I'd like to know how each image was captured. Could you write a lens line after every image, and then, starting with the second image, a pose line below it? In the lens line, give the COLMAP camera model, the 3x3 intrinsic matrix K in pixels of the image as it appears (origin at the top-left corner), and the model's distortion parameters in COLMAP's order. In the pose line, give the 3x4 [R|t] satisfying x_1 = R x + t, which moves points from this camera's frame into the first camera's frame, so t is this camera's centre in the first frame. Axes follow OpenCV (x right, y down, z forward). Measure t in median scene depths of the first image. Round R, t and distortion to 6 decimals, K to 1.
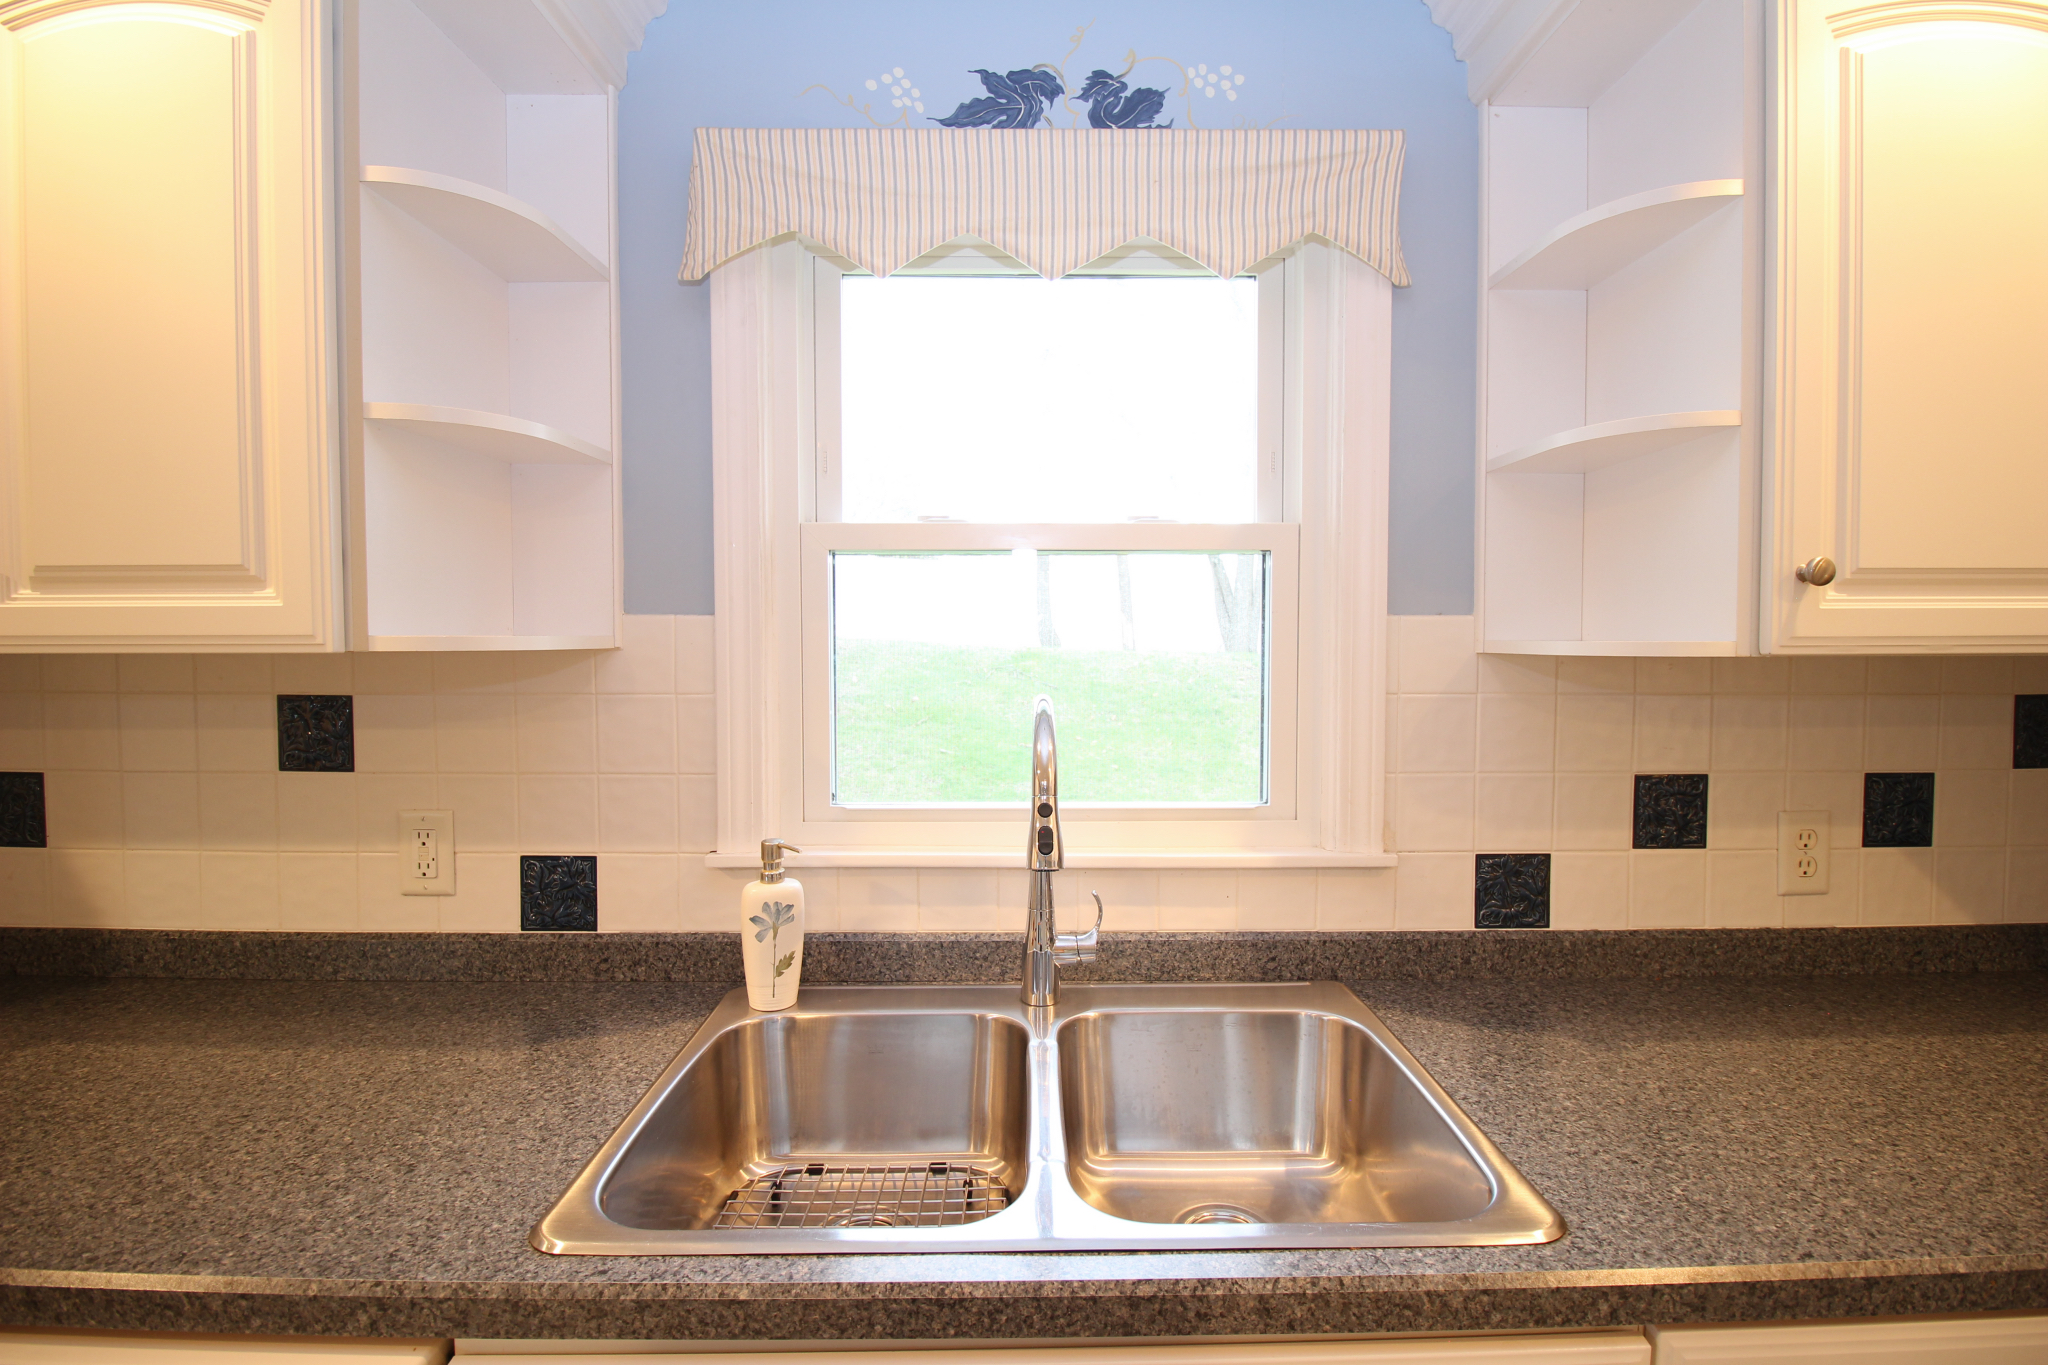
lens RADIAL K [[956.3, 0, 1020.5], [0, 956.3, 690.3], [0, 0, 1]] dist [-0.005299, -0.001666]
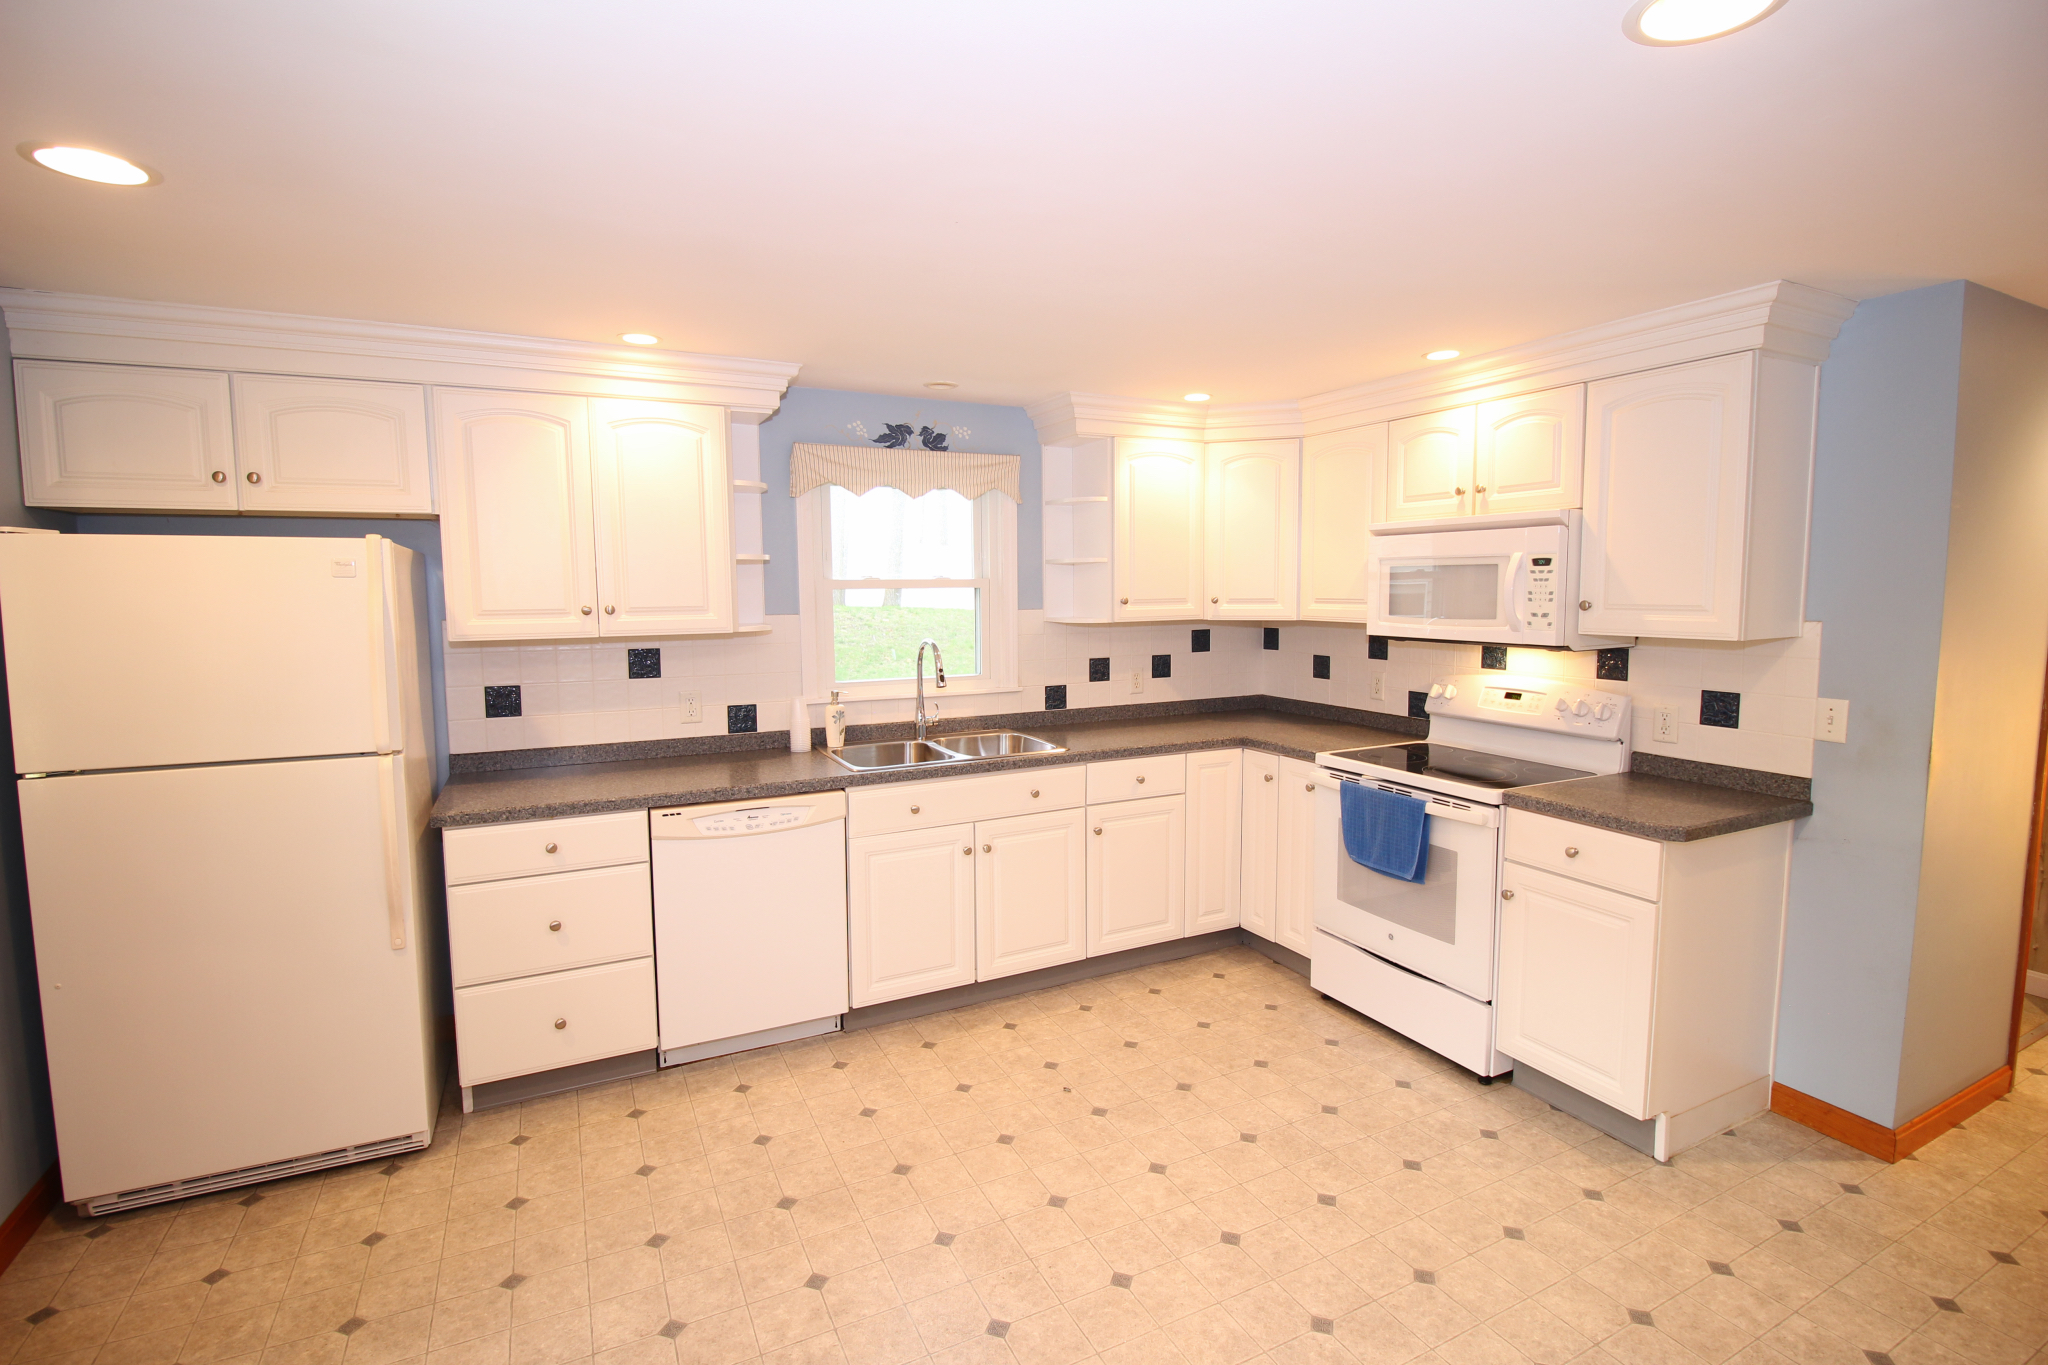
lens RADIAL K [[956.3, 0, 1040.4], [0, 956.3, 675.1], [0, 0, 1]] dist [-0.005299, -0.001666]
pose [[0.896583, -0.049366, 0.440116, -0.914880], [0.020875, 0.997374, 0.069346, -0.081148], [-0.442384, -0.052987, 0.895259, -1.798037]]
